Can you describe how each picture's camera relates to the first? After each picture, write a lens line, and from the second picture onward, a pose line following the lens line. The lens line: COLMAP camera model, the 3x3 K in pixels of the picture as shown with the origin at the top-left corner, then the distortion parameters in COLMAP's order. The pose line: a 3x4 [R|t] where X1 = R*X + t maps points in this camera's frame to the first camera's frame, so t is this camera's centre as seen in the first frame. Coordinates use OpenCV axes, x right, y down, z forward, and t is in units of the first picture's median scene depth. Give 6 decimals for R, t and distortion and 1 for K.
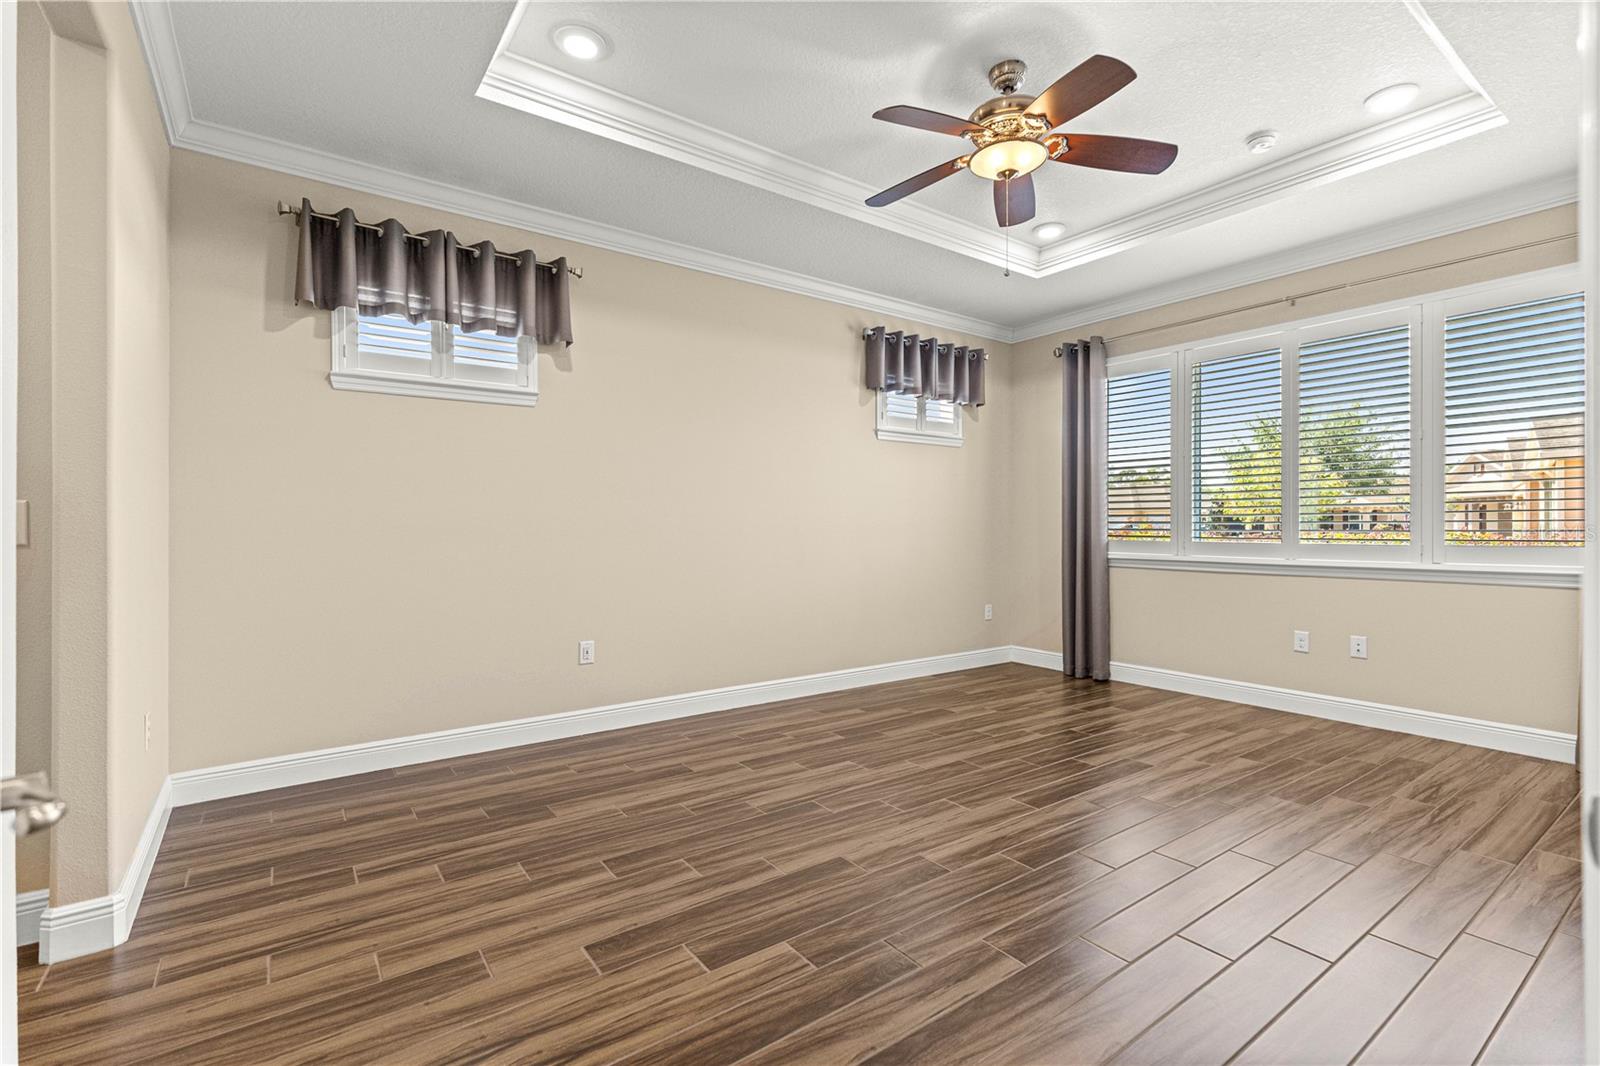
lens RADIAL K [[715.6, 0, 807.7], [0, 715.6, 526.6], [0, 0, 1]] dist [0.010910, -0.001168]
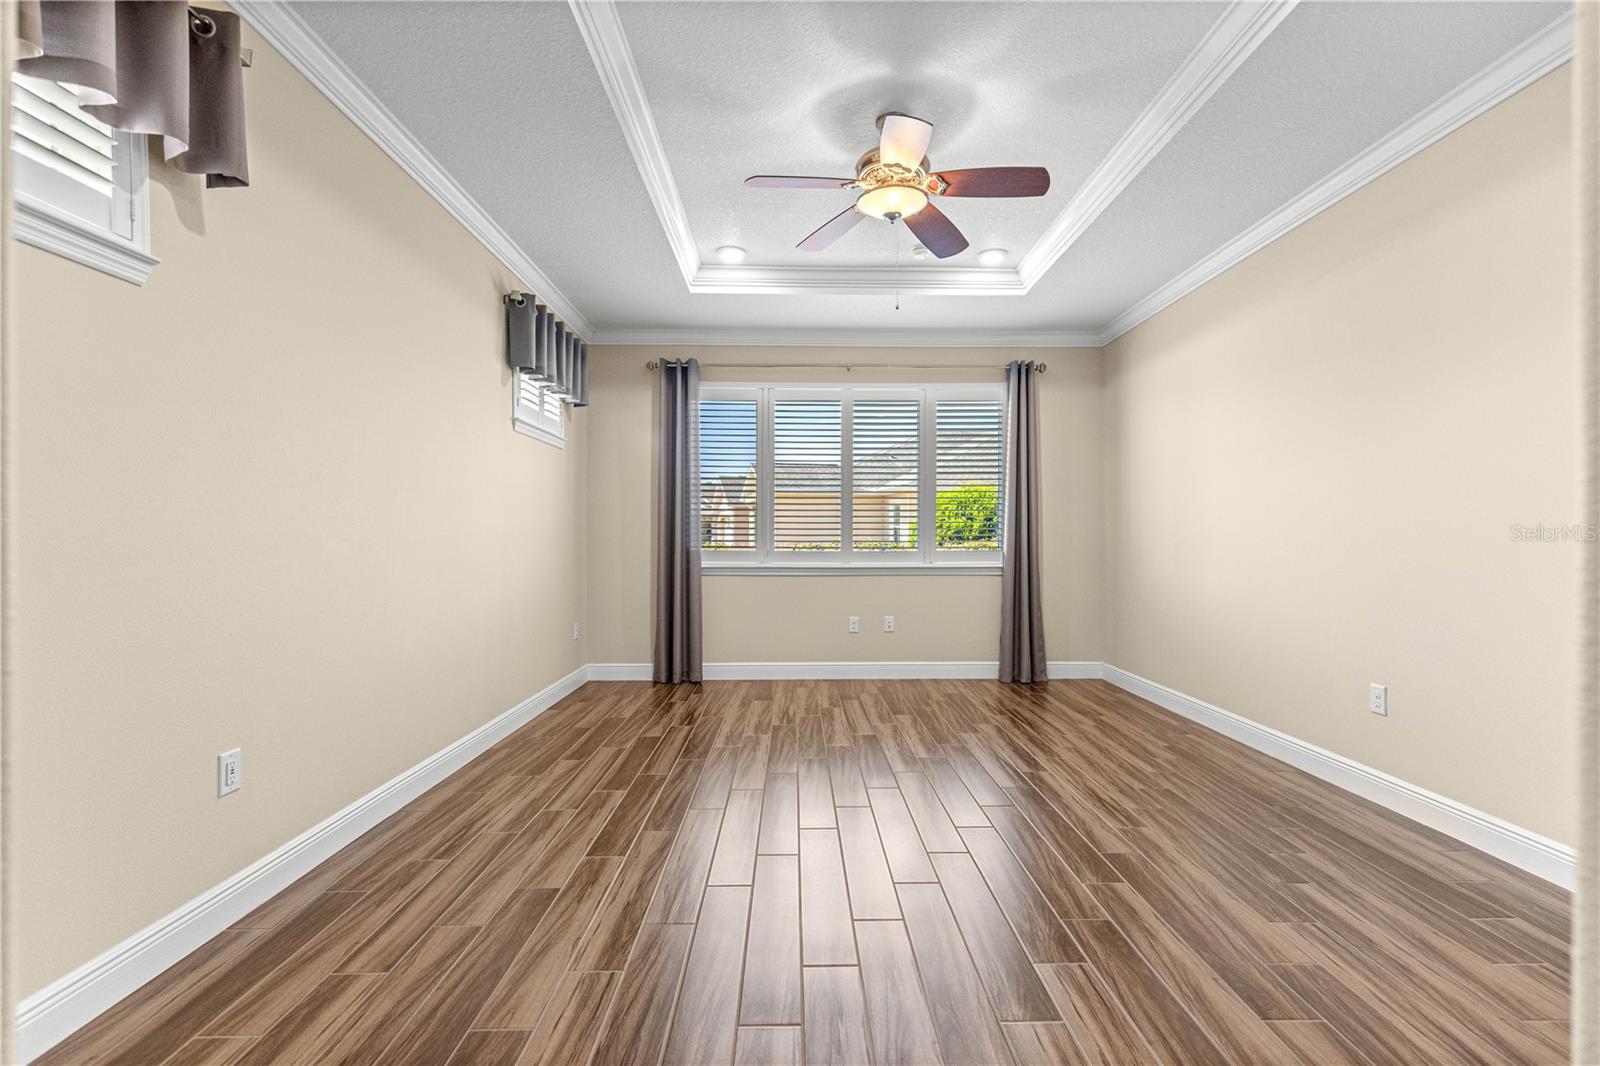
lens RADIAL K [[715.6, 0, 803.2], [0, 715.6, 540.8], [0, 0, 1]] dist [0.010910, -0.001168]
pose [[0.578800, -0.000259, 0.815469, -0.540823], [-0.002682, 0.999994, 0.002222, 0.001405], [-0.815465, -0.003474, 0.578796, 0.370825]]
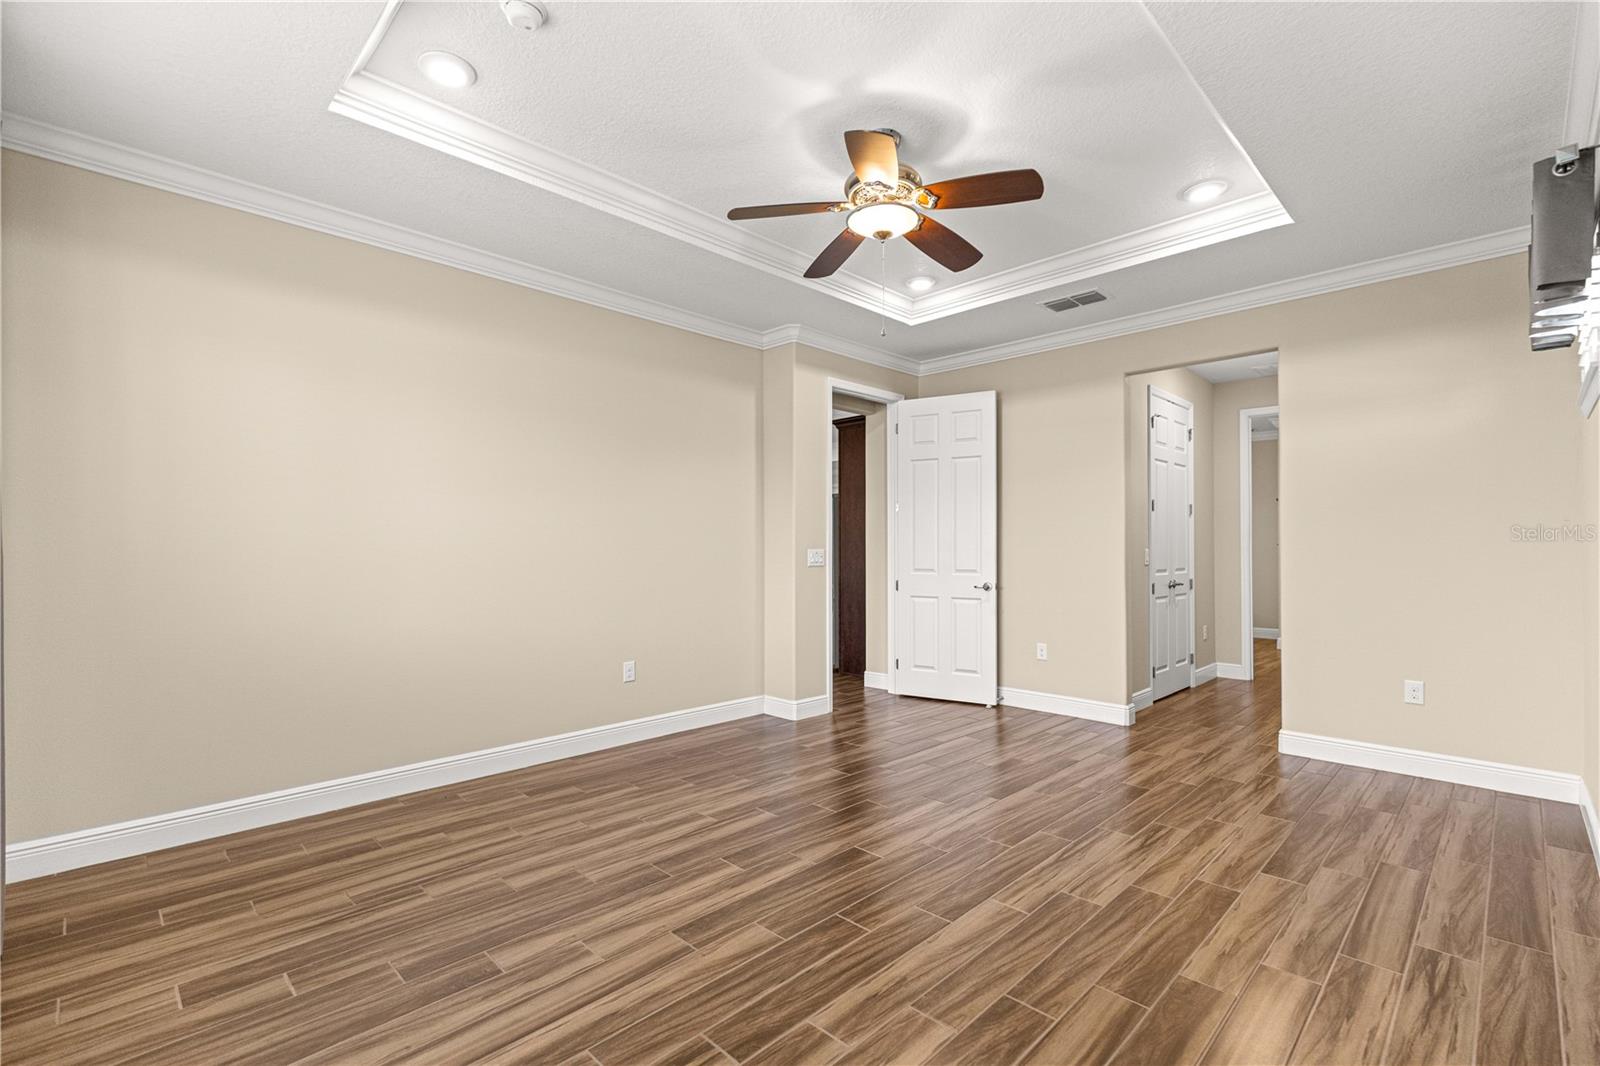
lens RADIAL K [[715.6, 0, 811.9], [0, 715.6, 539.0], [0, 0, 1]] dist [0.010910, -0.001168]
pose [[-0.986518, -0.000690, -0.163649, 0.433024], [0.001516, 0.999910, -0.013360, -0.022612], [0.163643, -0.013428, -0.986428, 1.575669]]
